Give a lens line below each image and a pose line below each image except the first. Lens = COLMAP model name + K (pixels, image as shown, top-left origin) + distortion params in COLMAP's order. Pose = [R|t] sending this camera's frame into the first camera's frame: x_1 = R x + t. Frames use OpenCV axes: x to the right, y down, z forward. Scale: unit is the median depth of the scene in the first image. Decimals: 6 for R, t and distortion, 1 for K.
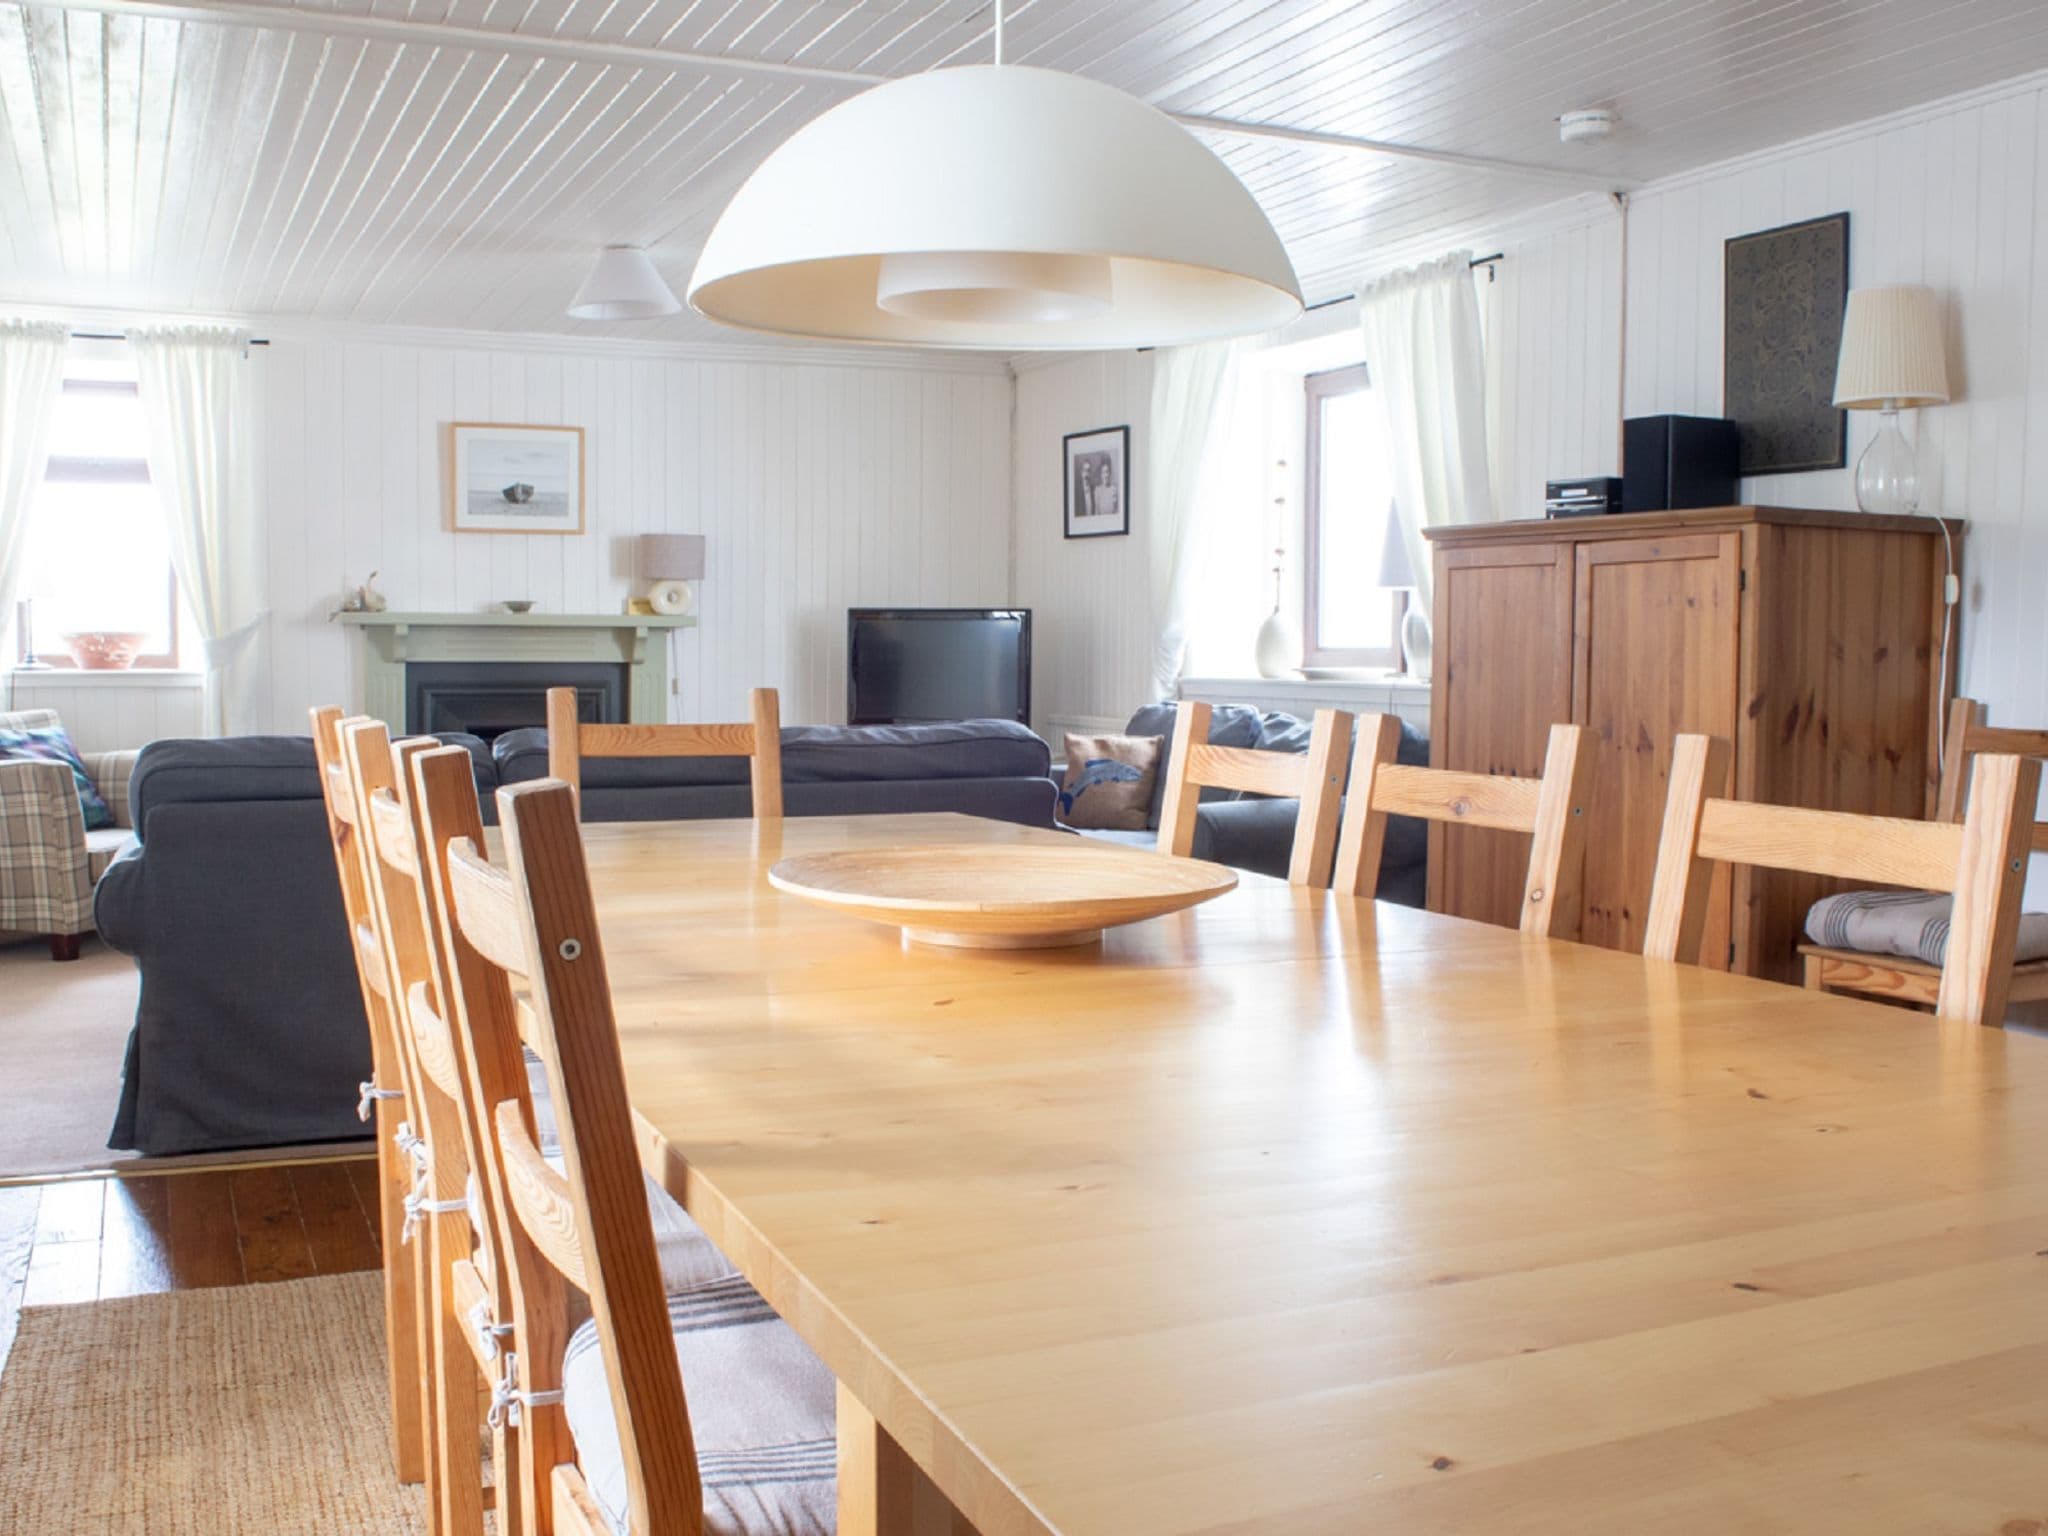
lens RADIAL K [[1986.0, 0, 1027.0], [0, 1986.0, 799.6], [0, 0, 1]] dist [-0.112537, 0.001021]
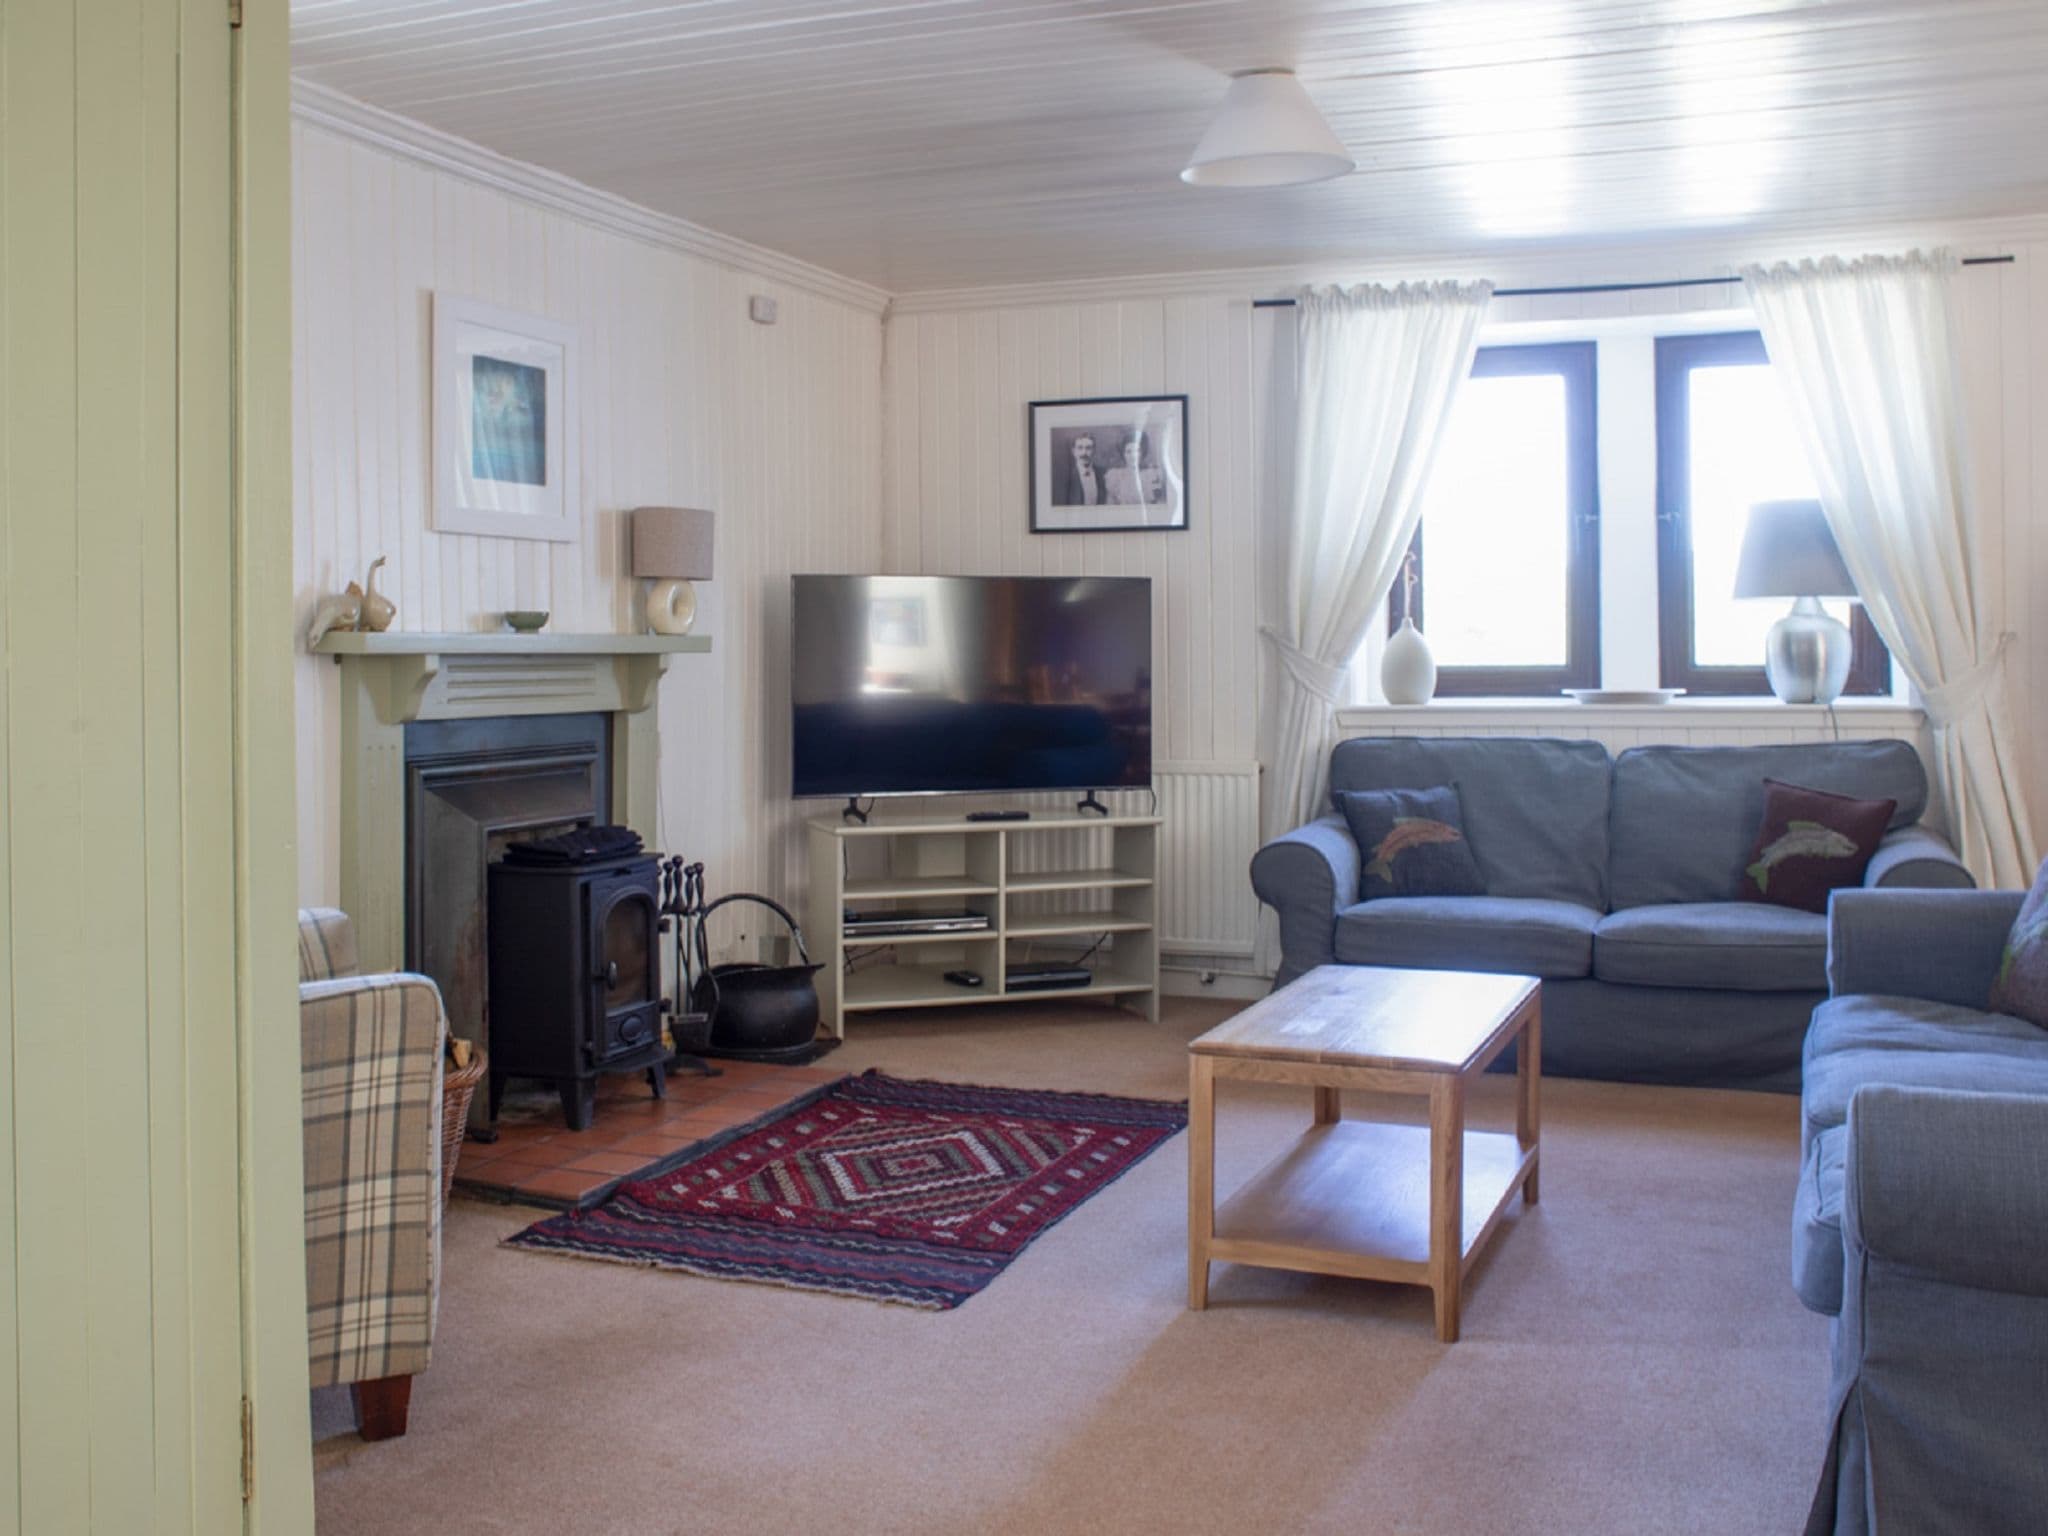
lens RADIAL K [[2062.0, 0, 987.5], [0, 2062.0, 653.1], [0, 0, 1]] dist [-0.014375, 0.001550]
pose [[0.711267, -0.014670, 0.702769, -0.737235], [0.066834, 0.996664, -0.046838, -0.062107], [-0.699737, 0.080283, 0.709875, 0.574225]]
